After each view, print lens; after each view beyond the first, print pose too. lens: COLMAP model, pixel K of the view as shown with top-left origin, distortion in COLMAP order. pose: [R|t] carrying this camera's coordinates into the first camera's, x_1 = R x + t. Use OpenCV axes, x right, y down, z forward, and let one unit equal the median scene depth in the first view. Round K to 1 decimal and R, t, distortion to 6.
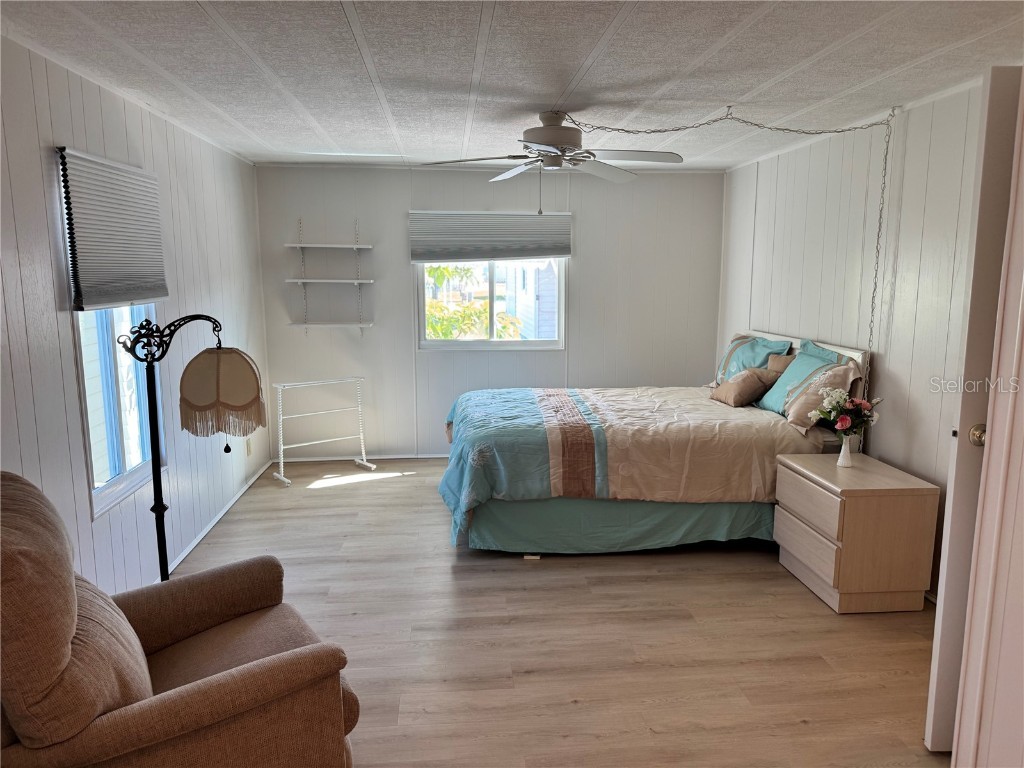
lens RADIAL K [[720.8, 0, 517.2], [0, 720.8, 383.3], [0, 0, 1]] dist [0.127184, -0.219061]
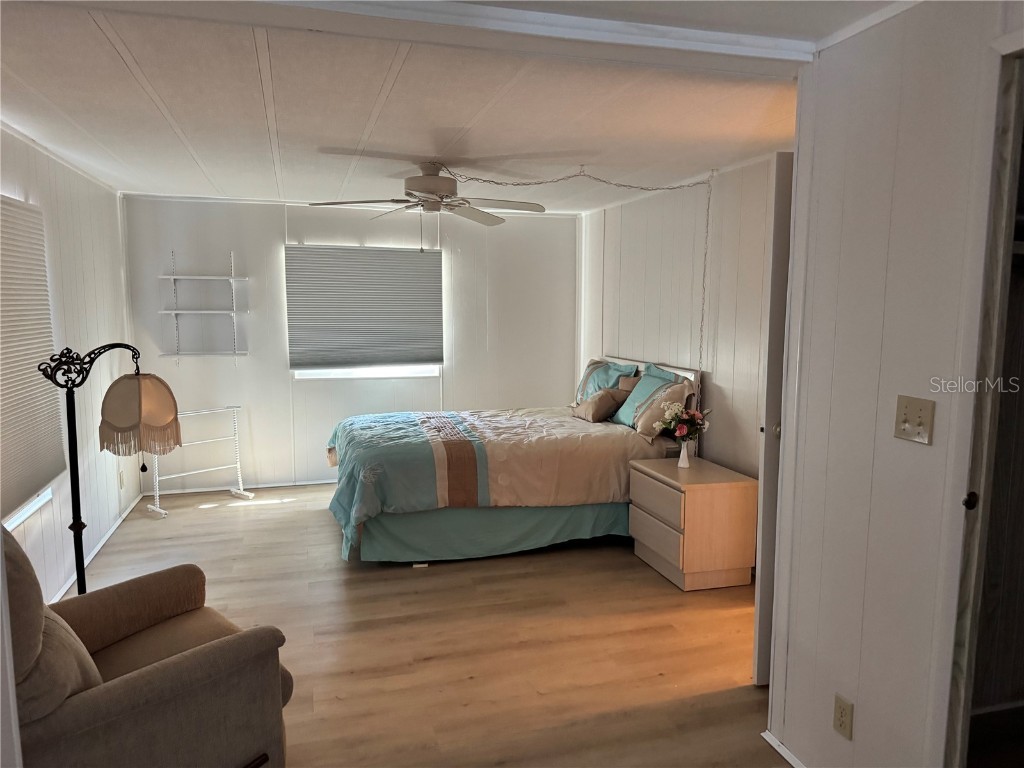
lens RADIAL K [[720.8, 0, 517.2], [0, 720.8, 383.3], [0, 0, 1]] dist [0.127184, -0.219061]
pose [[0.980762, -0.019176, 0.194264, -0.044108], [0.027603, 0.998788, -0.040761, 0.016259], [-0.193247, 0.045339, 0.980102, -0.107187]]
